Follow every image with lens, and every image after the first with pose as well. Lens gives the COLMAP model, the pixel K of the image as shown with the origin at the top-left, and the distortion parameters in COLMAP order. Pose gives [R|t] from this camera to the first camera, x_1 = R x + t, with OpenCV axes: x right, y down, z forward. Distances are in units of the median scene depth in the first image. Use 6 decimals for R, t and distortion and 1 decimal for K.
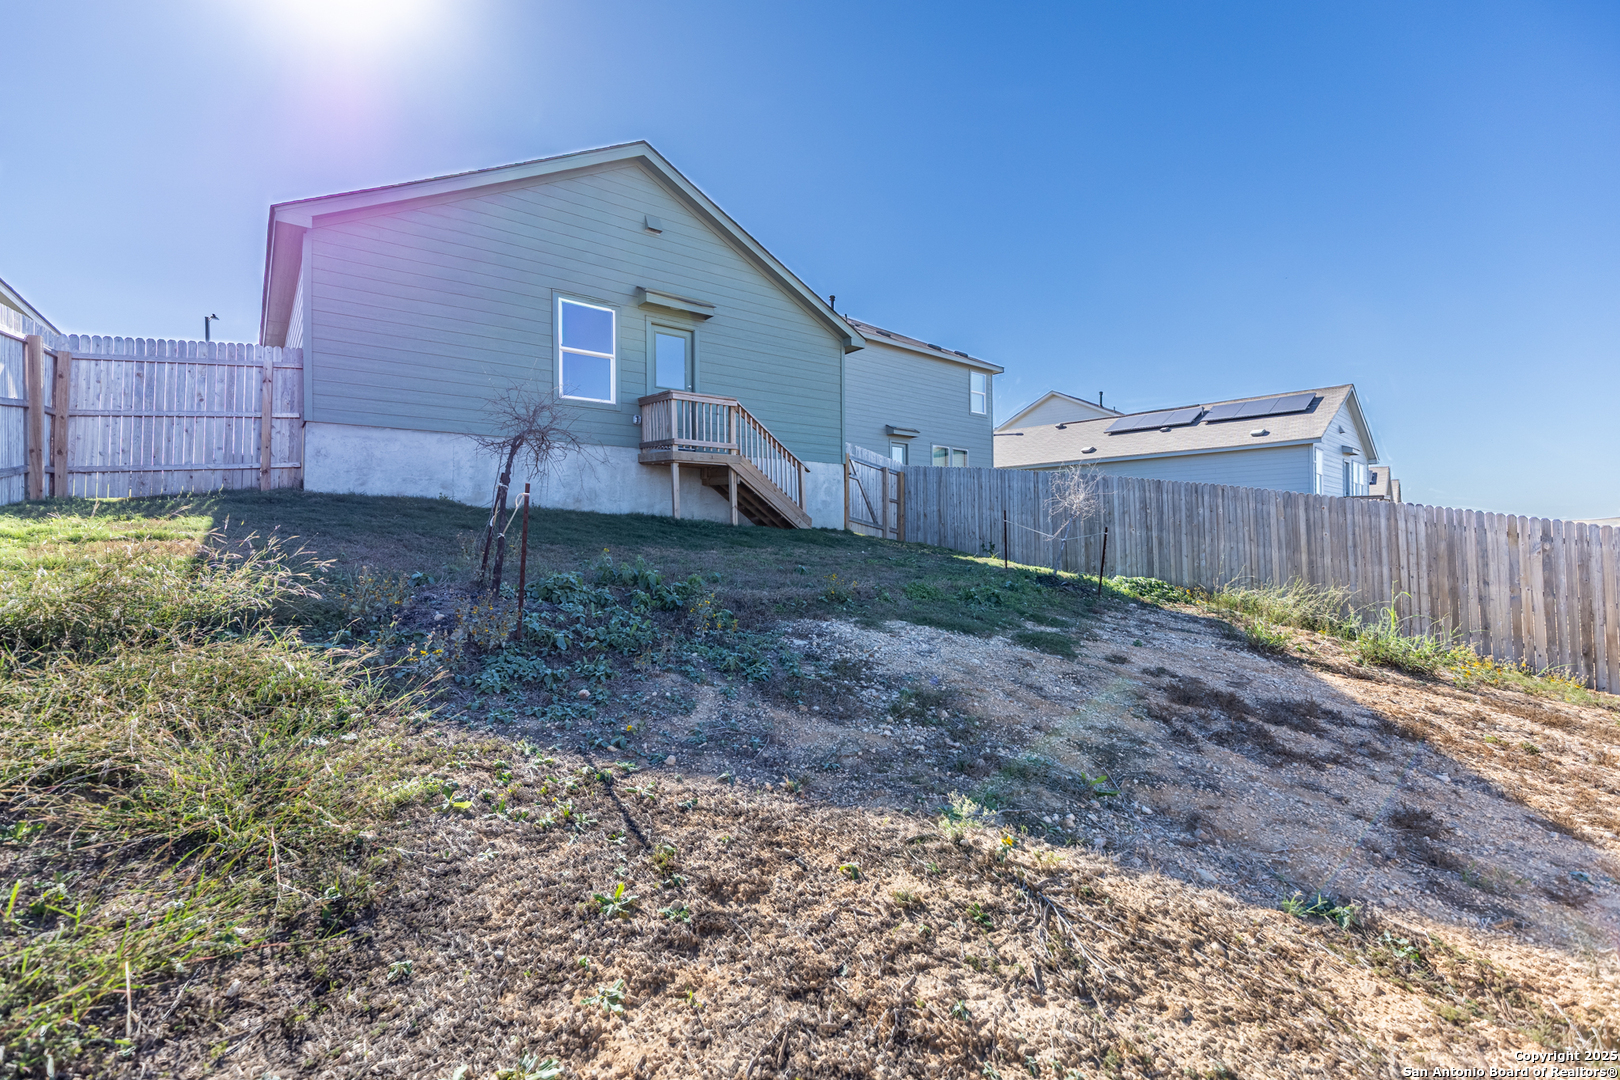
lens RADIAL K [[728.0, 0, 810.4], [0, 728.0, 541.4], [0, 0, 1]] dist [0.015728, -0.000817]
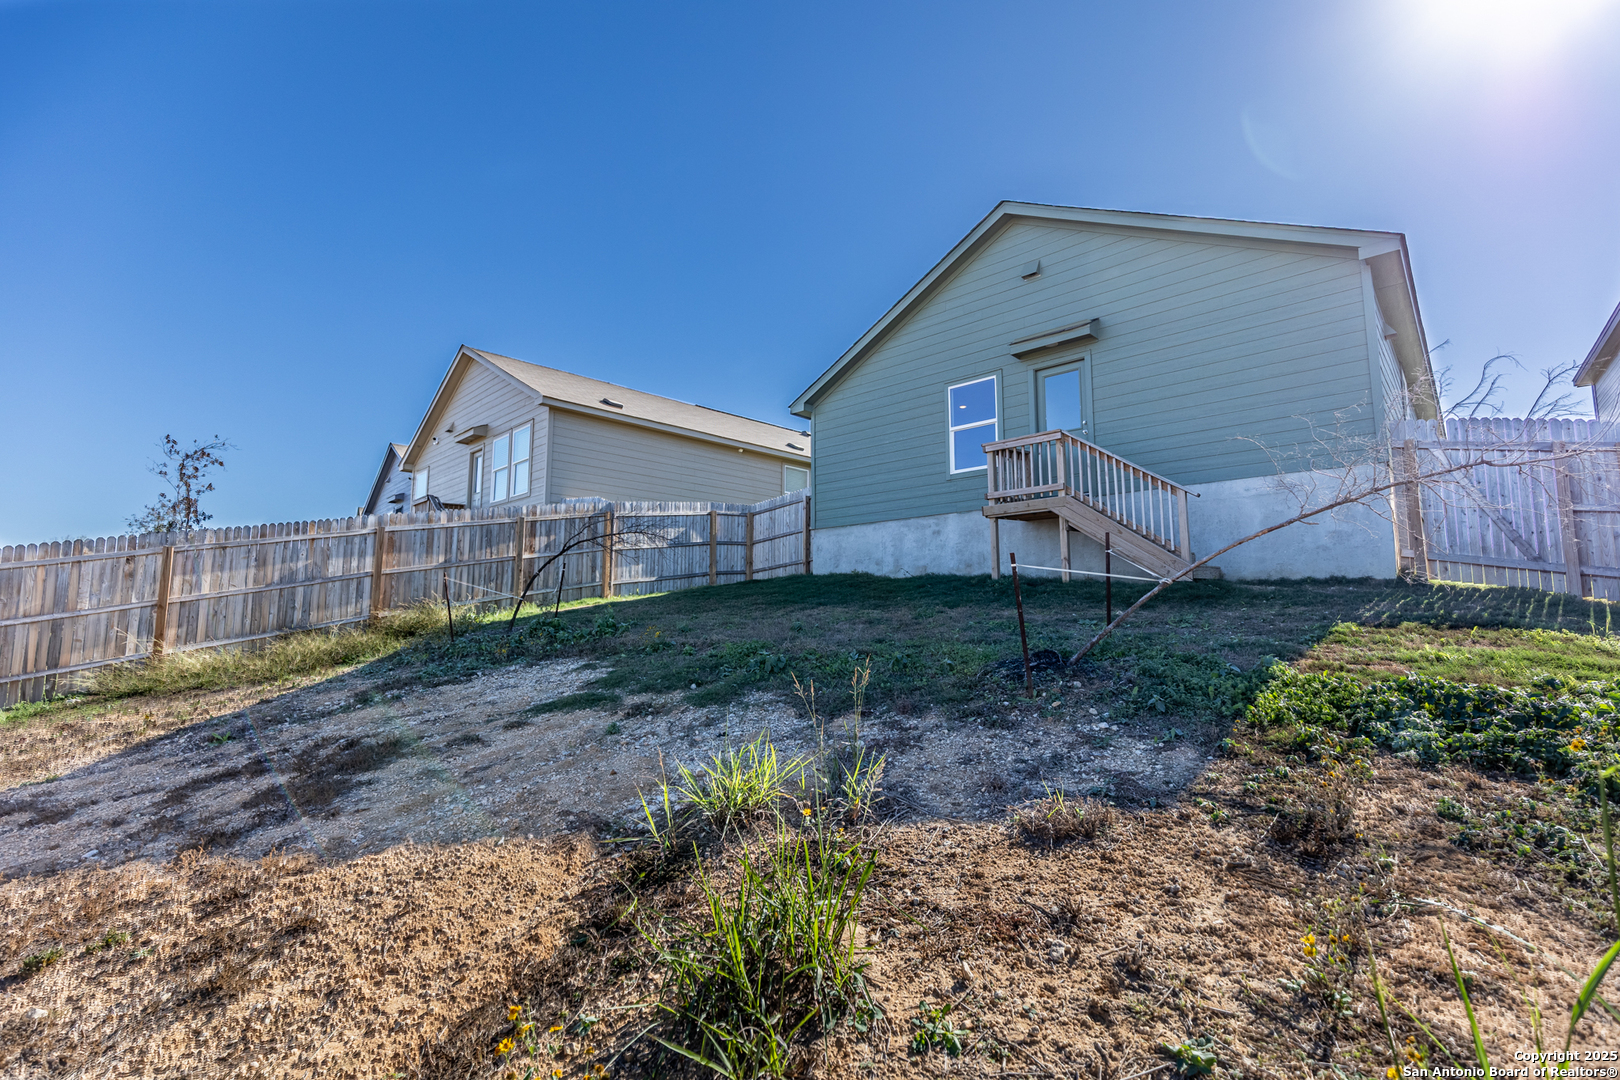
lens RADIAL K [[728.0, 0, 810.2], [0, 728.0, 537.2], [0, 0, 1]] dist [0.015728, -0.000817]
pose [[0.160517, -0.109485, -0.980942, 0.670356], [0.003437, 0.993885, -0.110367, 0.018475], [0.987027, 0.014345, 0.159912, 0.595404]]
